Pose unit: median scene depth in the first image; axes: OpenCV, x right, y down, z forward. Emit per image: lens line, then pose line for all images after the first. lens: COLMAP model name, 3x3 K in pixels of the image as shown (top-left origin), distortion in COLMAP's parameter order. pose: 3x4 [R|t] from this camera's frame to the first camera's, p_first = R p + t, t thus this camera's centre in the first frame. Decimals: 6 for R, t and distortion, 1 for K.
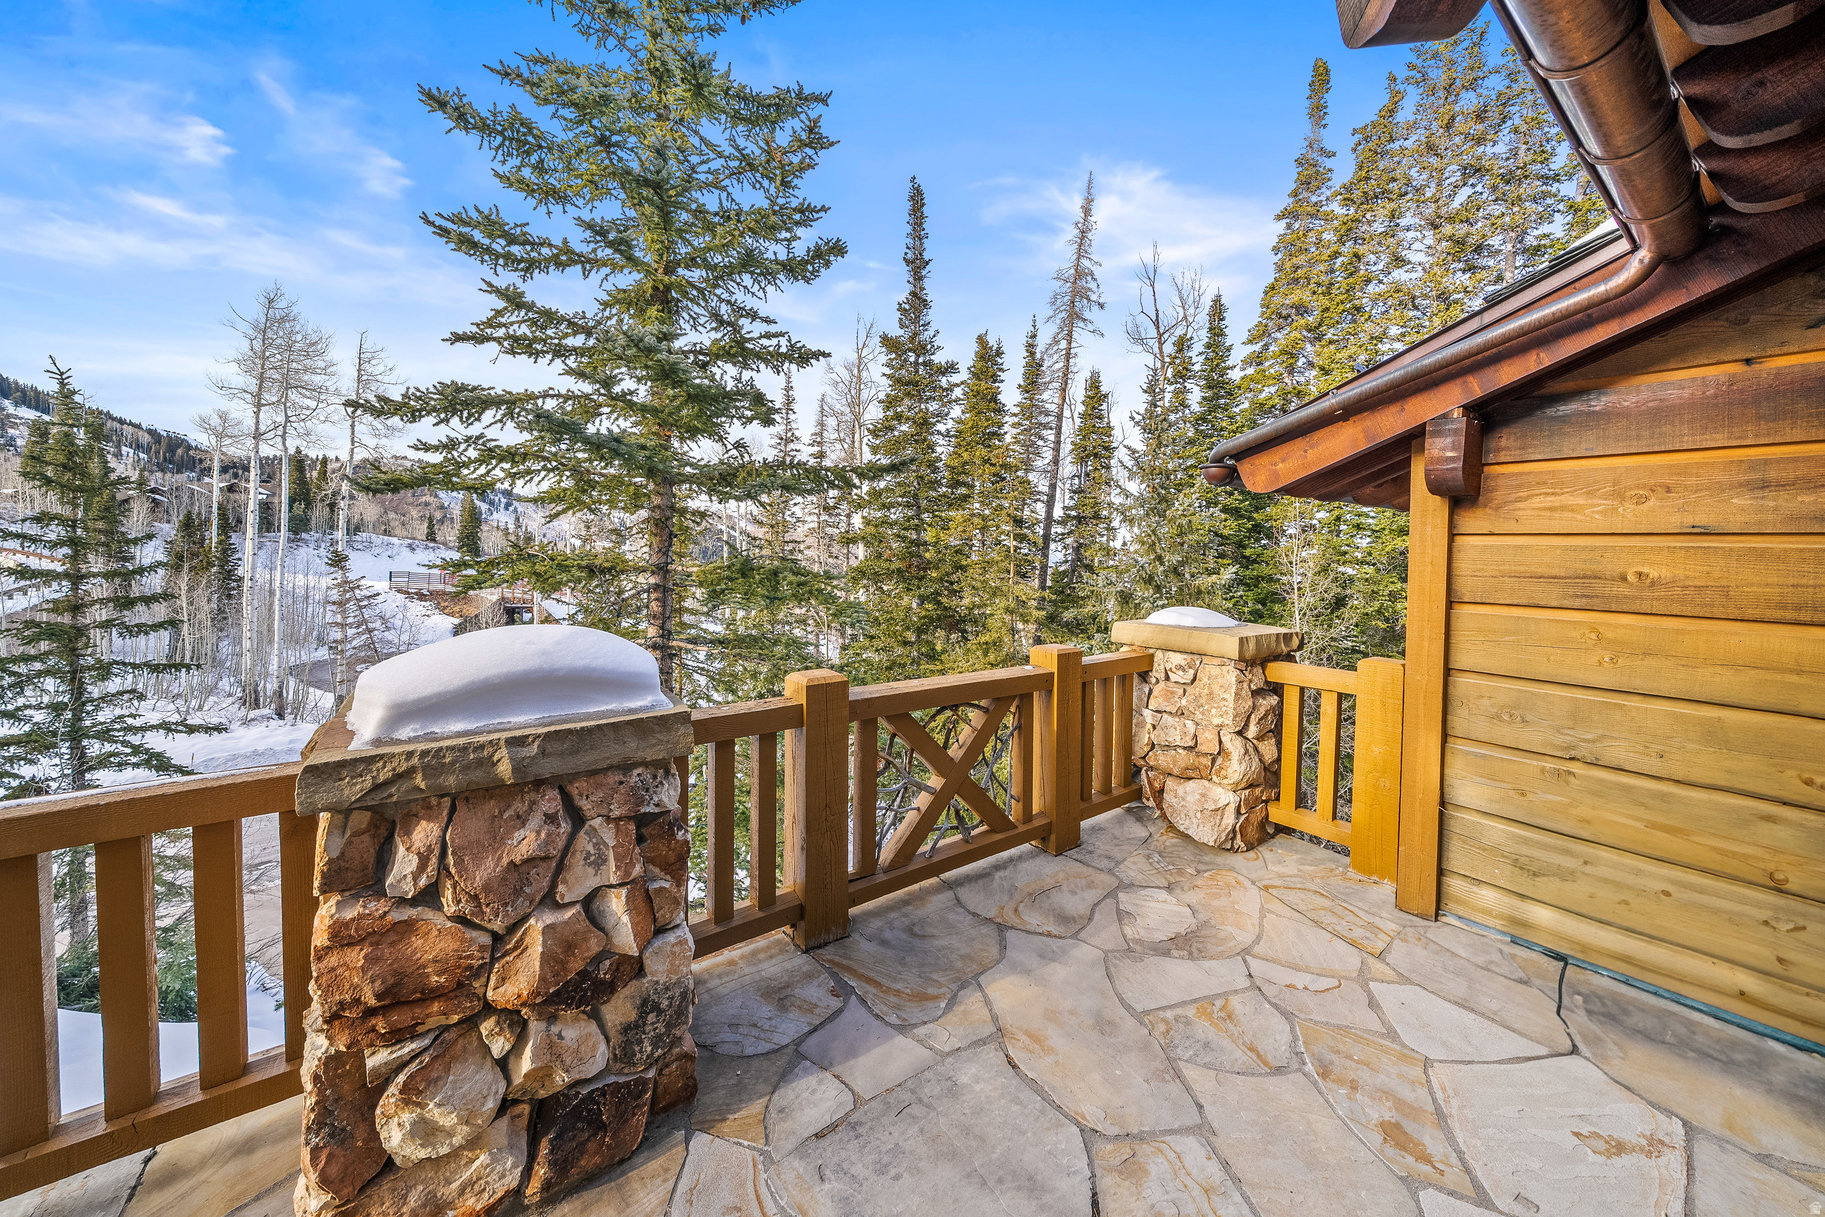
lens RADIAL K [[642.2, 0, 911.5], [0, 642.2, 566.0], [0, 0, 1]] dist [0.000537, 0.000022]
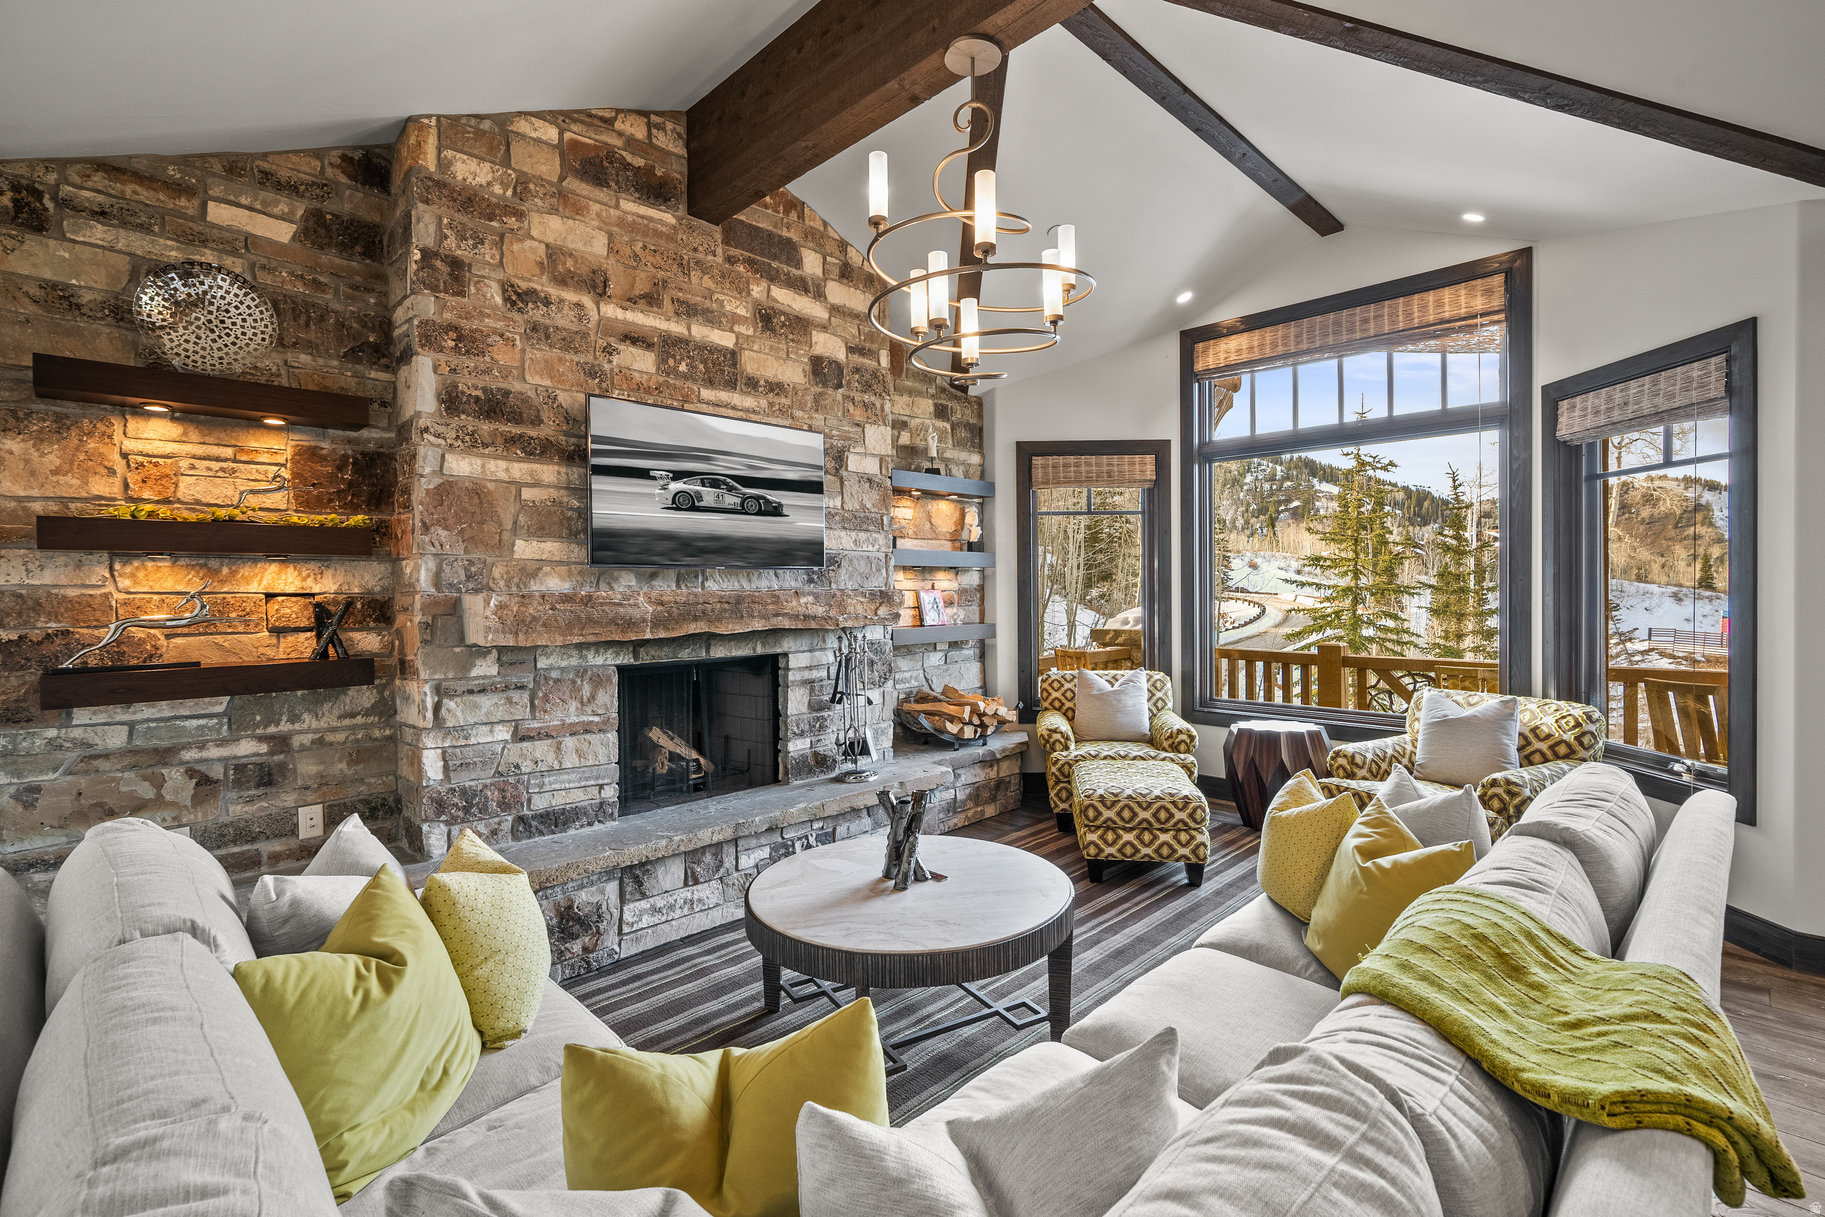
lens RADIAL K [[810.0, 0, 908.7], [0, 810.0, 605.9], [0, 0, 1]] dist [-0.001445, 0.000521]
pose [[0.154159, 0.006063, -0.988027, 0.515110], [-0.025411, 0.999675, 0.002170, 0.052756], [0.987719, 0.024772, 0.154263, -0.931050]]
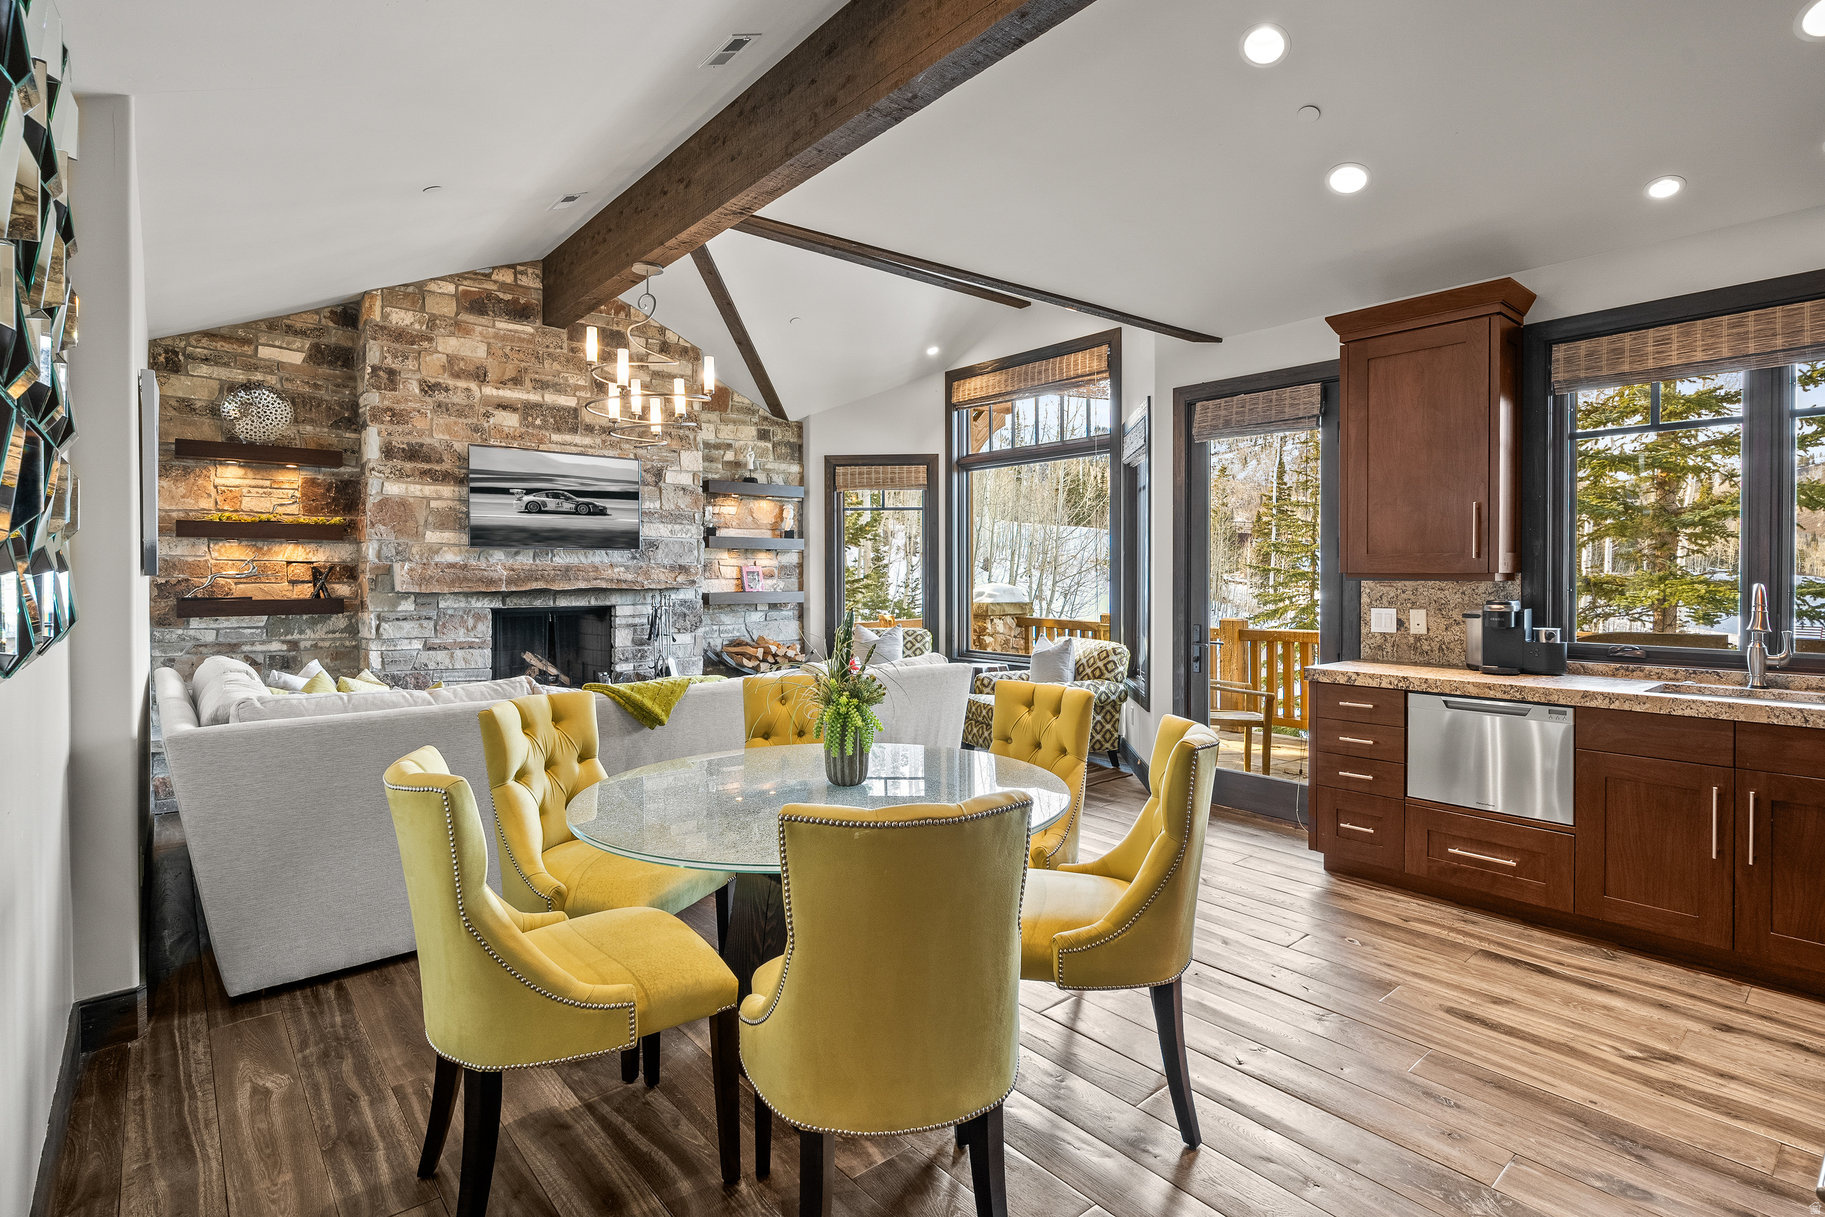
lens RADIAL K [[877.9, 0, 896.6], [0, 877.9, 593.1], [0, 0, 1]] dist [-0.001159, 0.000149]
pose [[0.064132, 0.007548, -0.997913, 1.052158], [-0.035041, 0.999372, 0.005307, 0.064474], [0.997326, 0.034627, 0.064356, -0.582732]]
